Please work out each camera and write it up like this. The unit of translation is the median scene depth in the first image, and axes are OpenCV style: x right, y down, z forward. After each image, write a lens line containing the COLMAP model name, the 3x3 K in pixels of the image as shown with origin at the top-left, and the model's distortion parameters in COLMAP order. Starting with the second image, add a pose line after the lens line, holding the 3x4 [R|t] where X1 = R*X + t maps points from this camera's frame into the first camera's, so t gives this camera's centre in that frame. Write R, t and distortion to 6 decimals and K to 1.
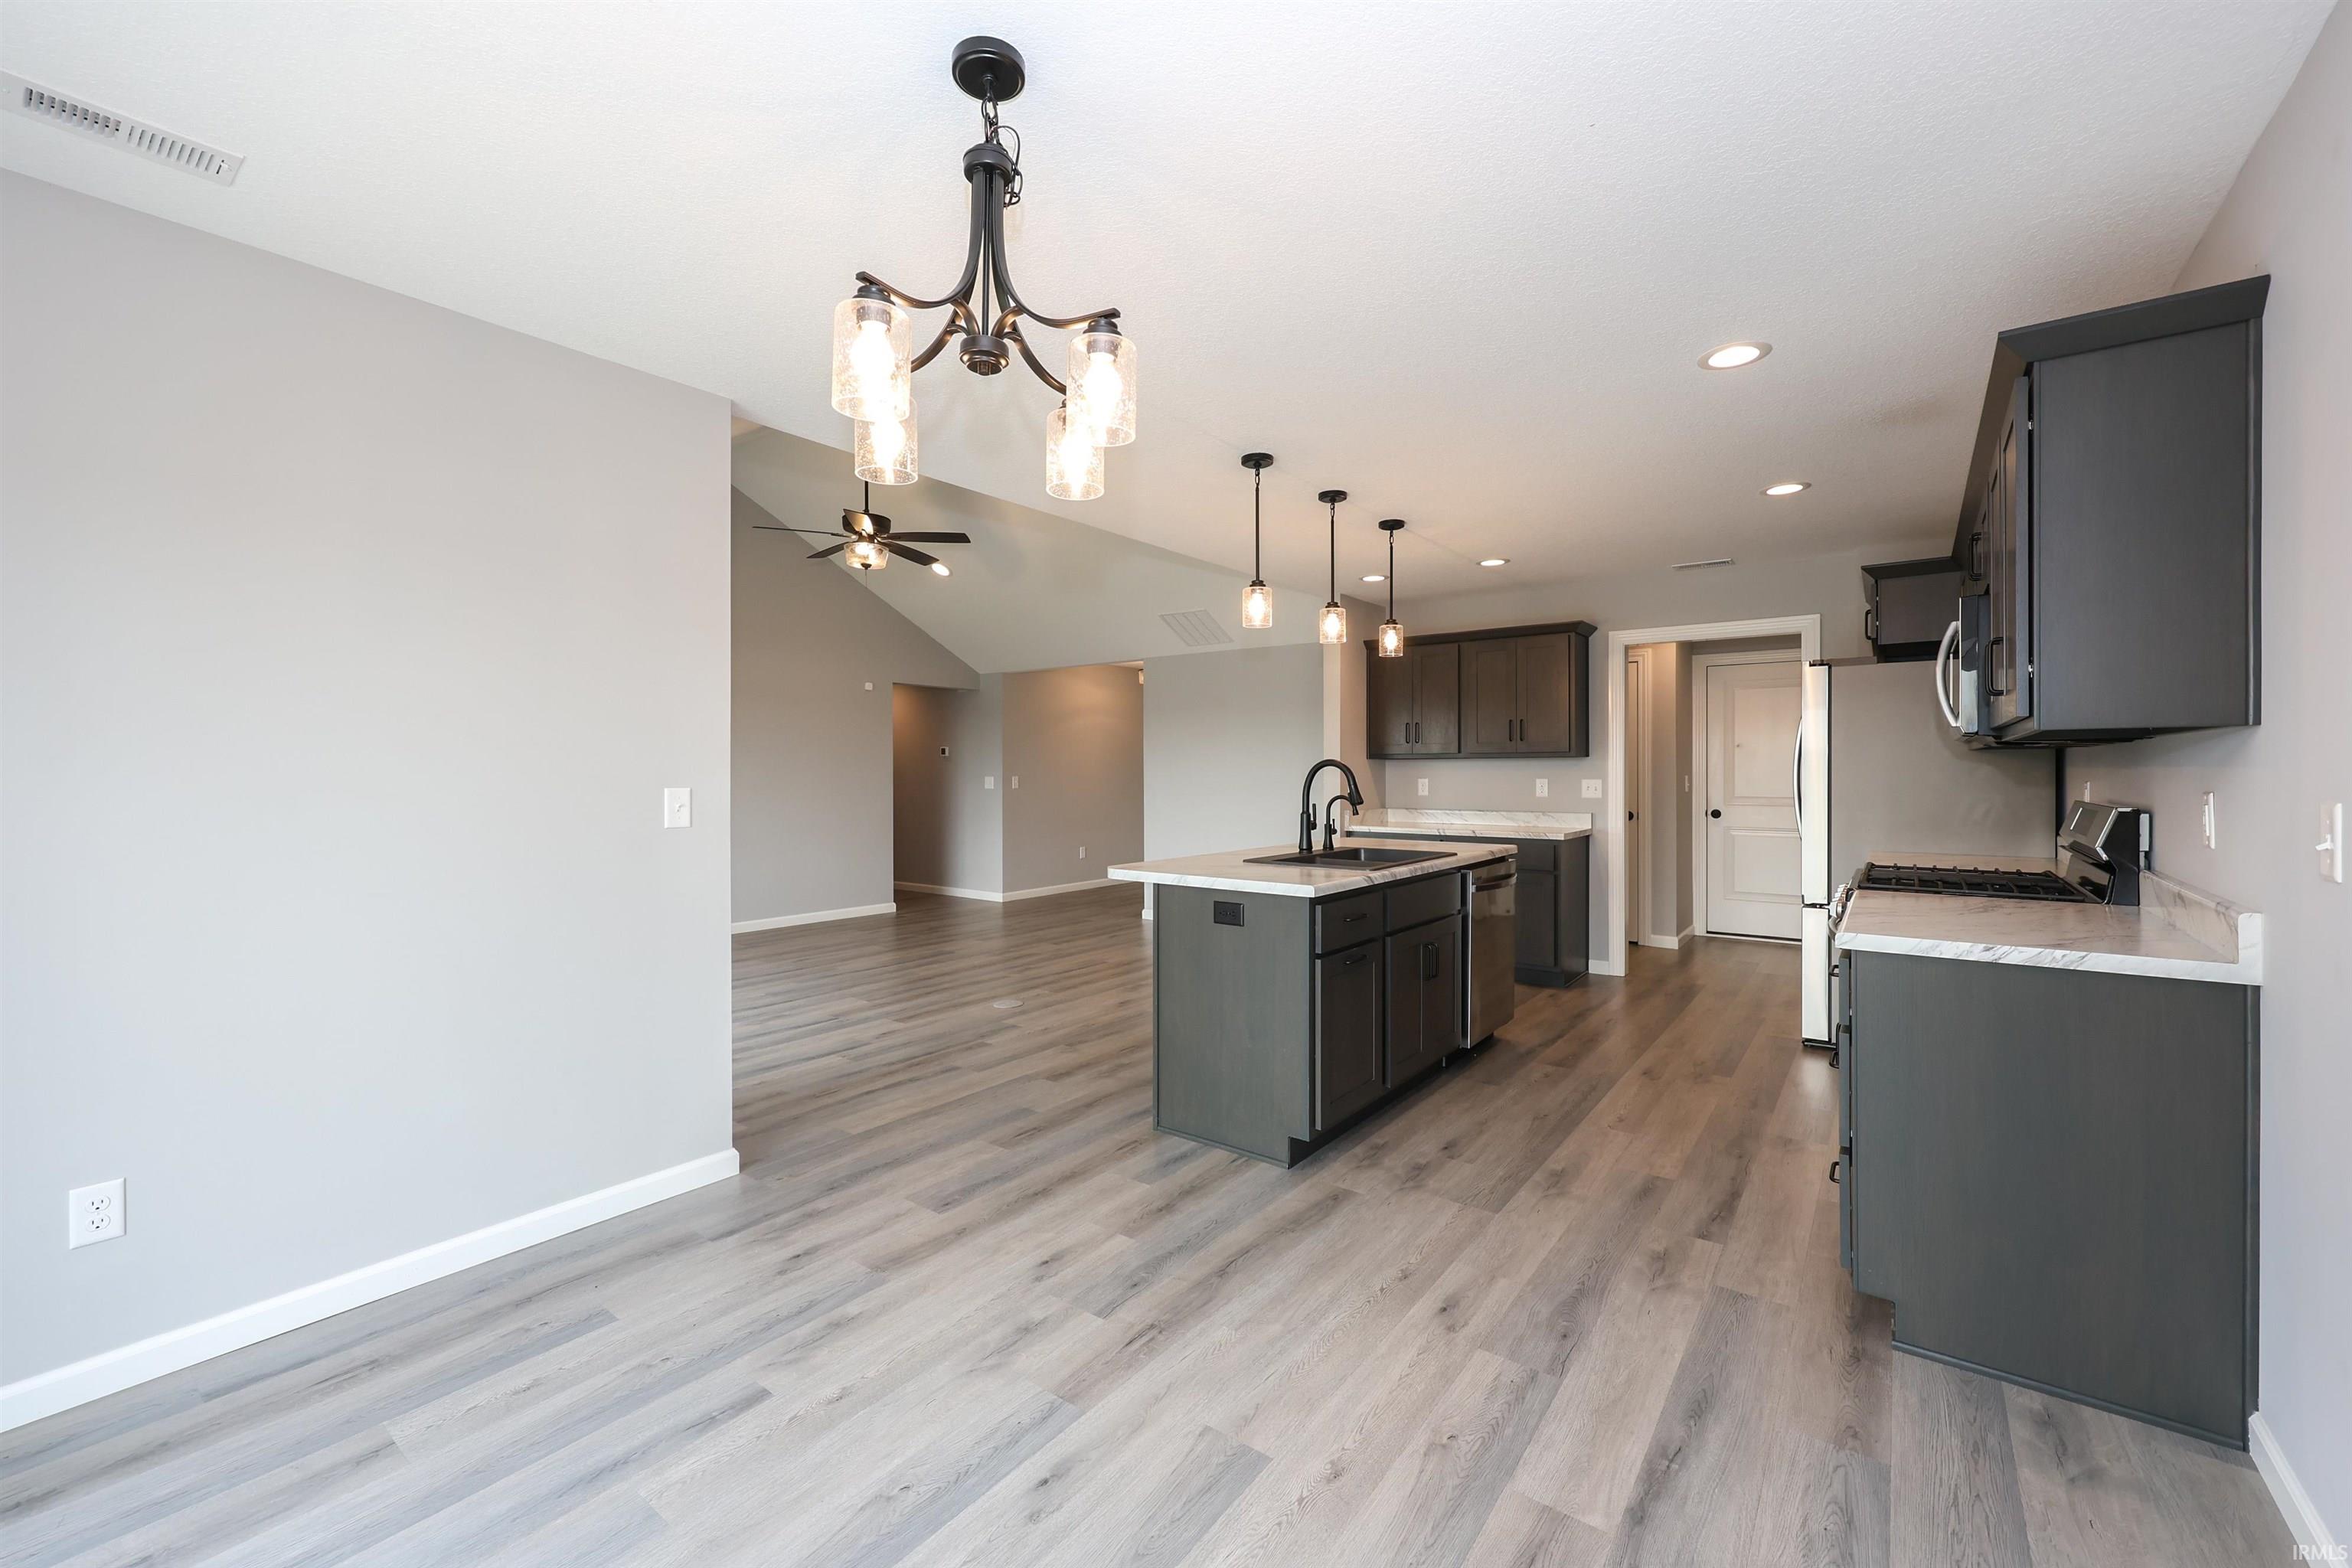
lens RADIAL K [[935.4, 0, 1176.0], [0, 935.4, 784.0], [0, 0, 1]] dist [-0.009663, -0.000032]
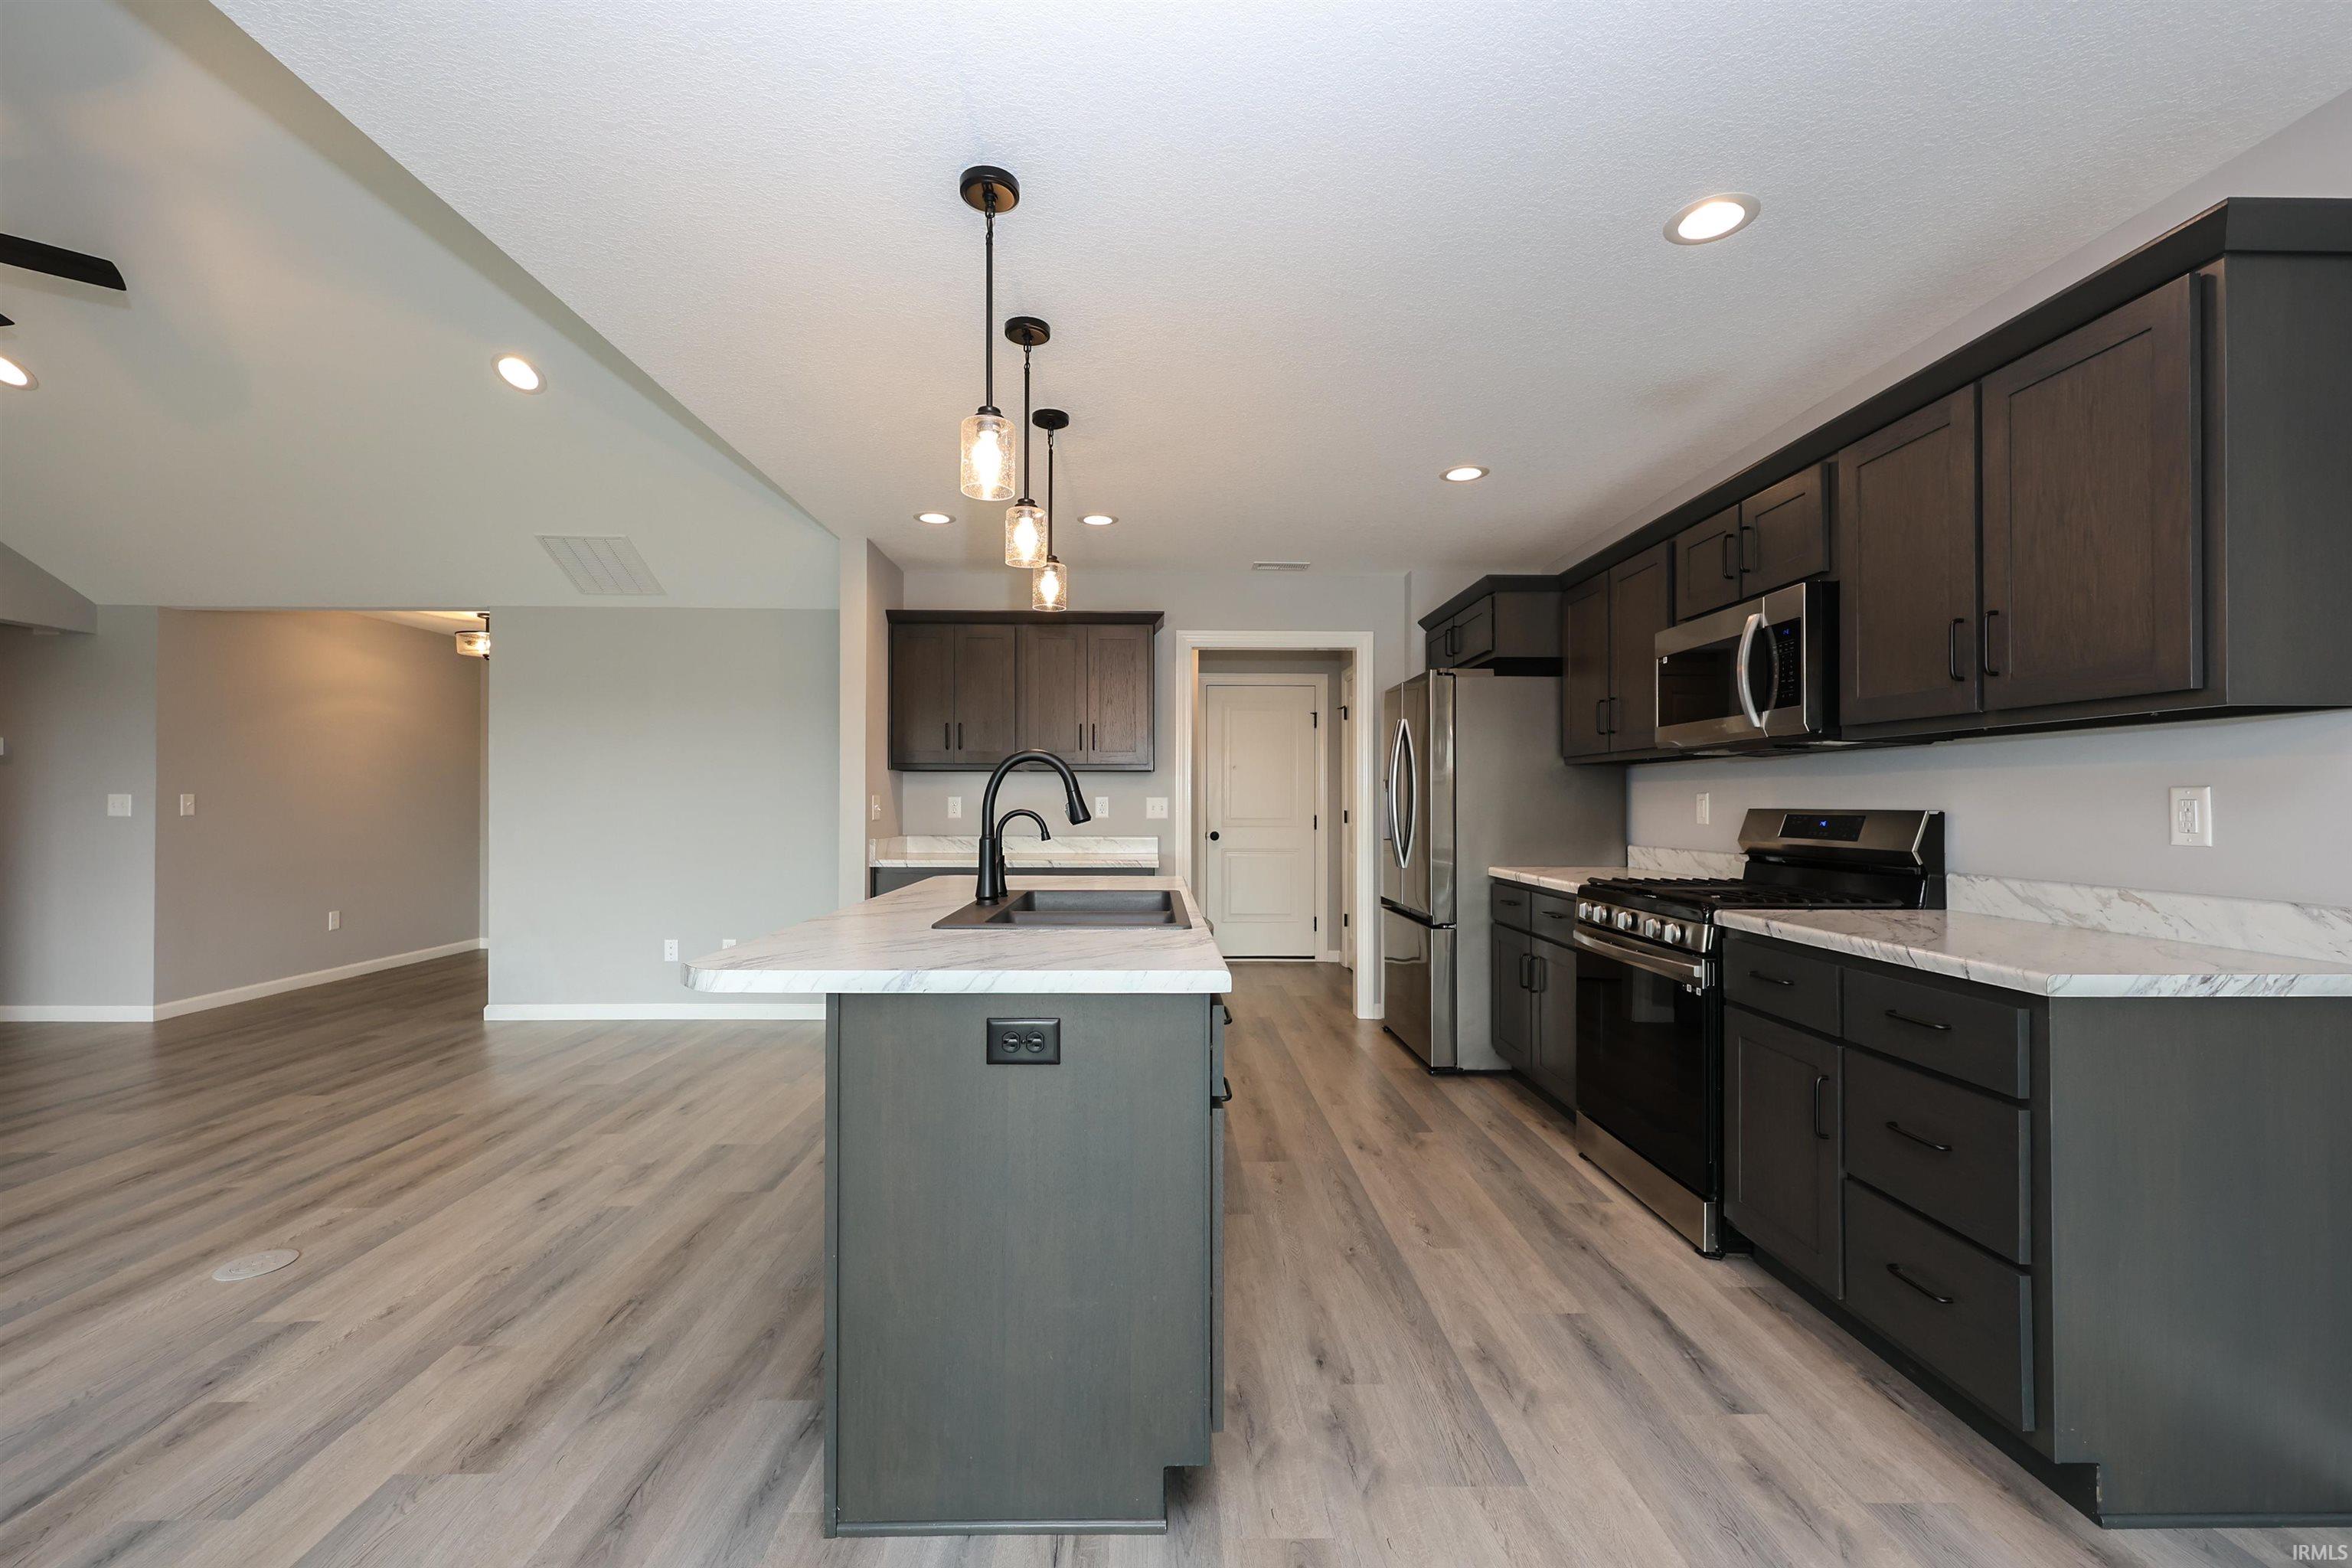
lens RADIAL K [[961.9, 0, 1176.4], [0, 961.9, 799.3], [0, 0, 1]] dist [-0.000307, 0.000121]
pose [[0.786342, 0.004151, 0.617777, -0.158800], [0.005535, 0.999890, -0.013764, 0.015934], [-0.617766, 0.014242, 0.786233, 0.458230]]
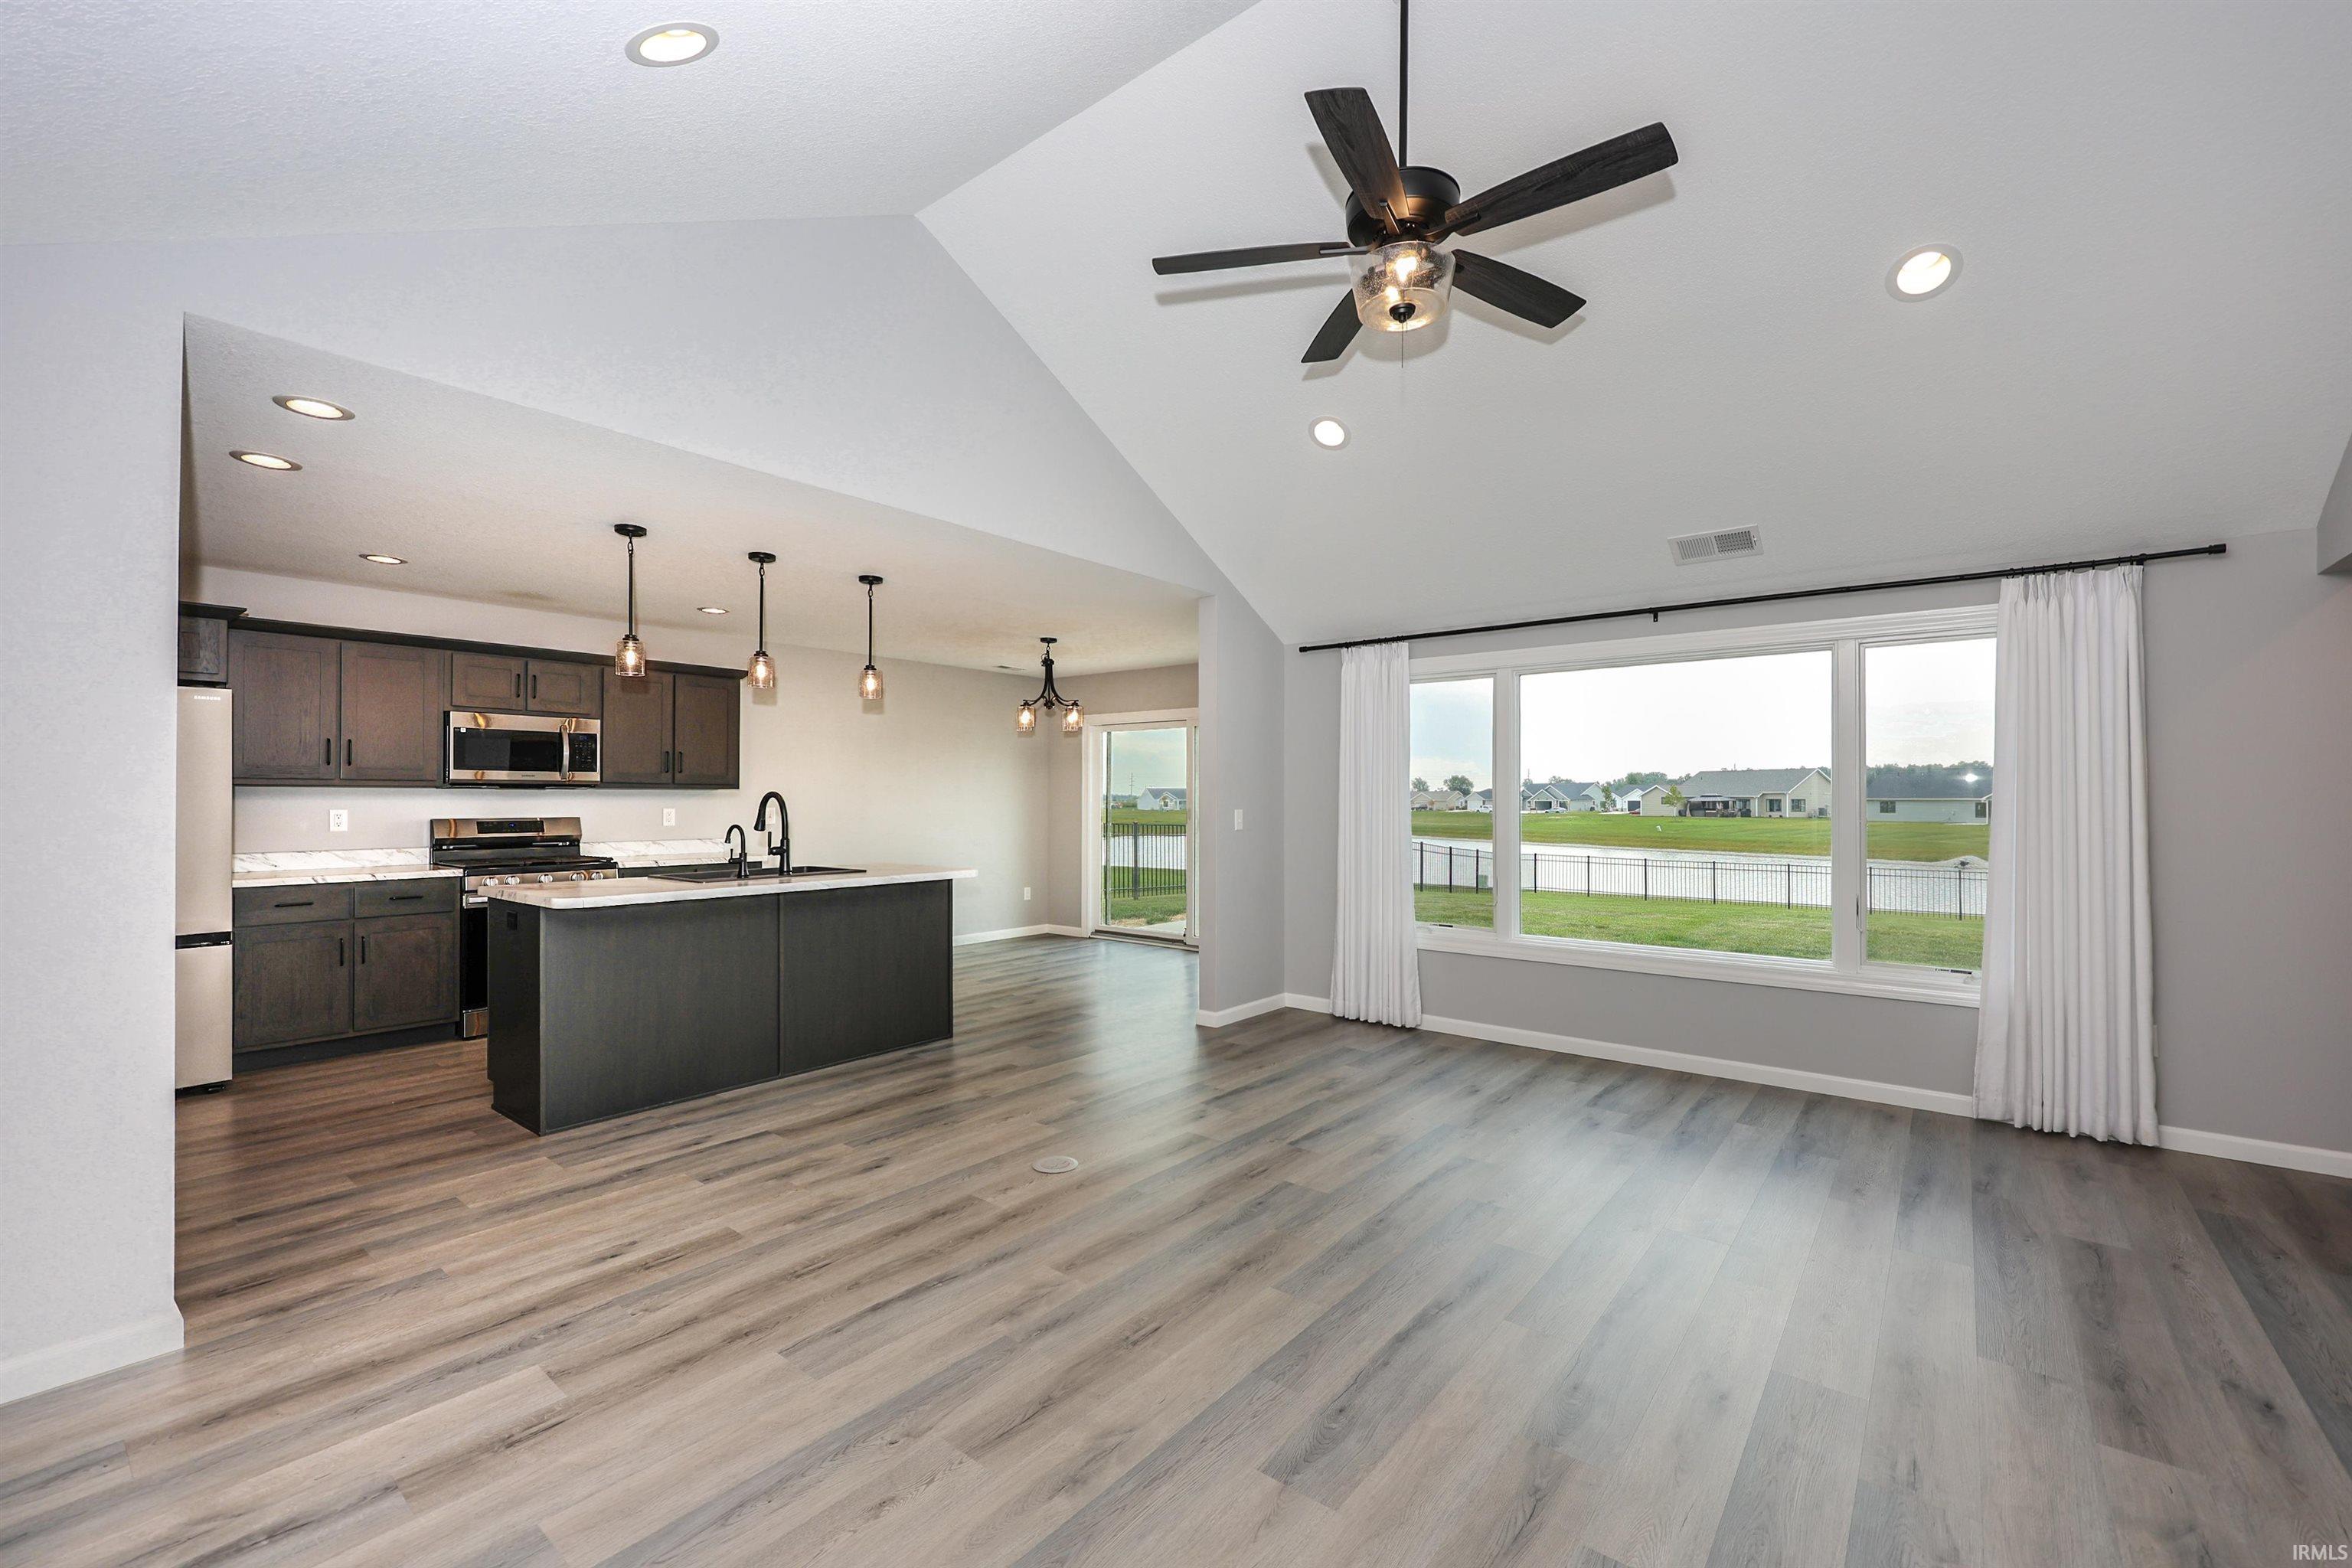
lens RADIAL K [[999.7, 0, 1218.7], [0, 999.7, 800.2], [0, 0, 1]] dist [0.007256, 0.000059]
pose [[-0.999994, -0.001692, -0.003133, -0.396133], [-0.001732, 0.999914, 0.013006, -0.033484], [0.003111, 0.013011, -0.999911, 2.308739]]
